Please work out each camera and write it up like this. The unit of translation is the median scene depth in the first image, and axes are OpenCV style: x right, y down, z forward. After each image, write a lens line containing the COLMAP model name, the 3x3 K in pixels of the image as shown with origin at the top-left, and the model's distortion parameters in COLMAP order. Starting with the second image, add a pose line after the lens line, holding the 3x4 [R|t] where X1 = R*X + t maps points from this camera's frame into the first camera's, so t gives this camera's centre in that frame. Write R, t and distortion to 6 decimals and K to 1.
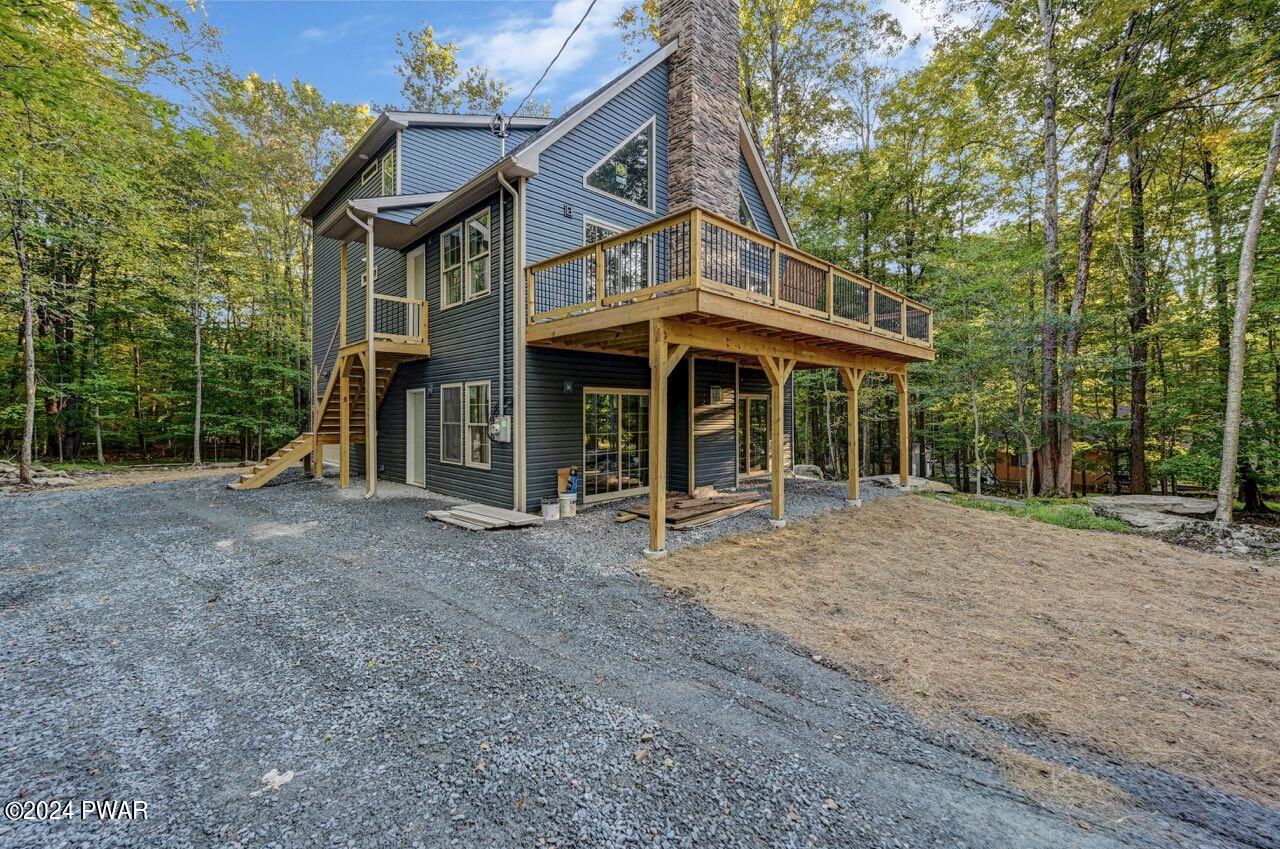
lens RADIAL K [[522.1, 0, 645.2], [0, 522.1, 402.4], [0, 0, 1]] dist [-0.001187, 0.000175]
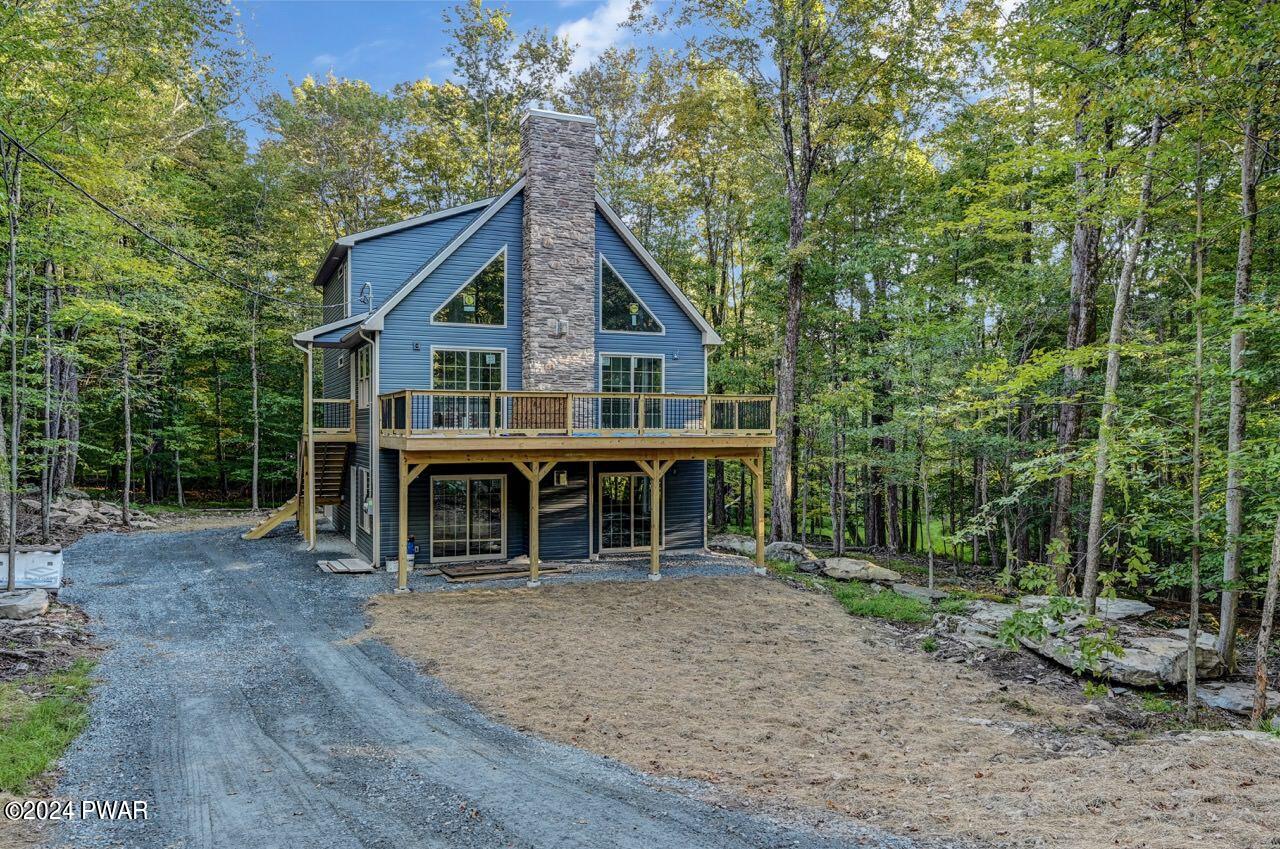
lens RADIAL K [[934.0, 0, 640.0], [0, 934.0, 424.5], [0, 0, 1]] dist [-0.000564, 0.000266]
pose [[0.931791, 0.005069, -0.362960, 1.100099], [0.001973, 0.999817, 0.019029, -0.181020], [0.362990, -0.018447, 0.931610, -0.904177]]
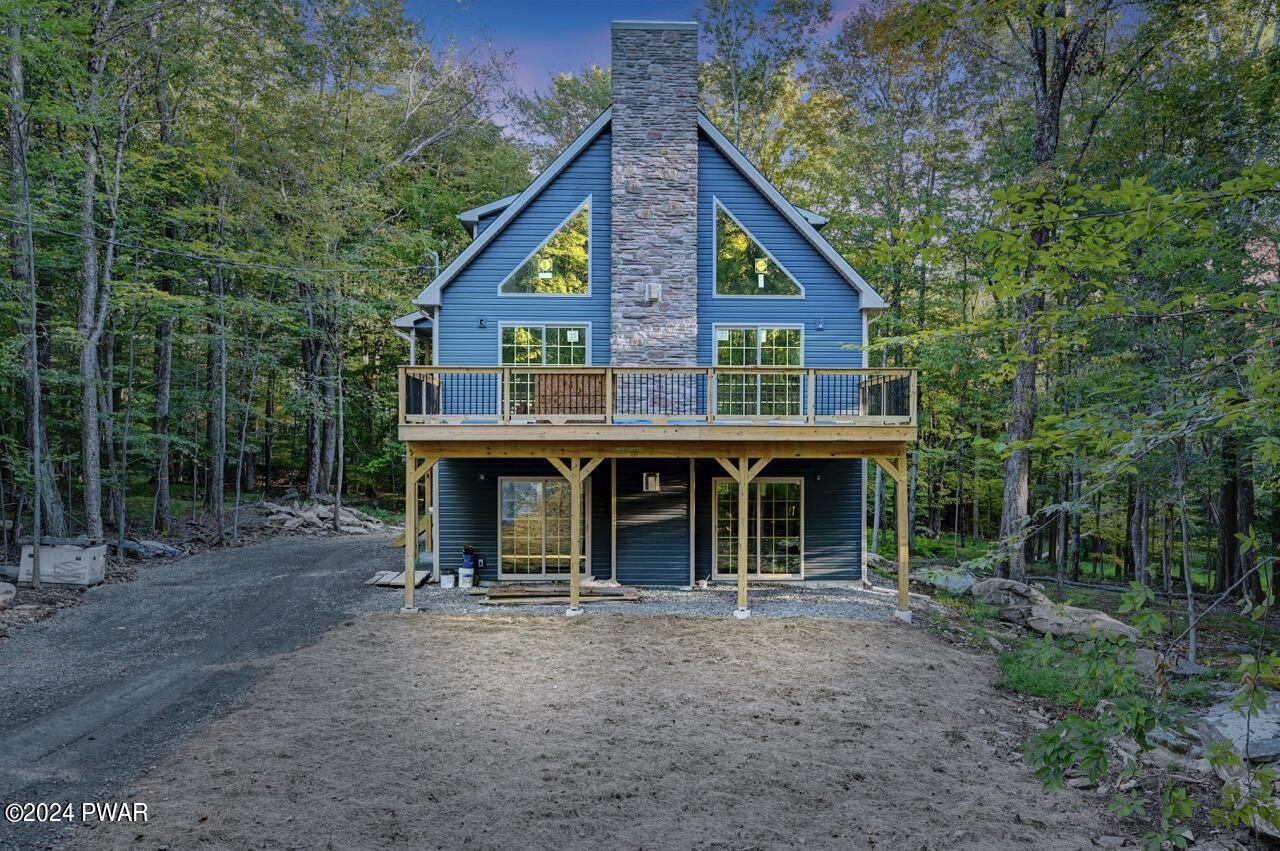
lens RADIAL K [[980.1, 0, 645.4], [0, 980.1, 449.5], [0, 0, 1]] dist [0.001251, -0.001898]
pose [[0.727871, 0.007467, -0.685674, 1.371914], [0.009106, 0.999747, 0.020554, -0.113135], [0.685654, -0.021204, 0.727619, -0.274380]]
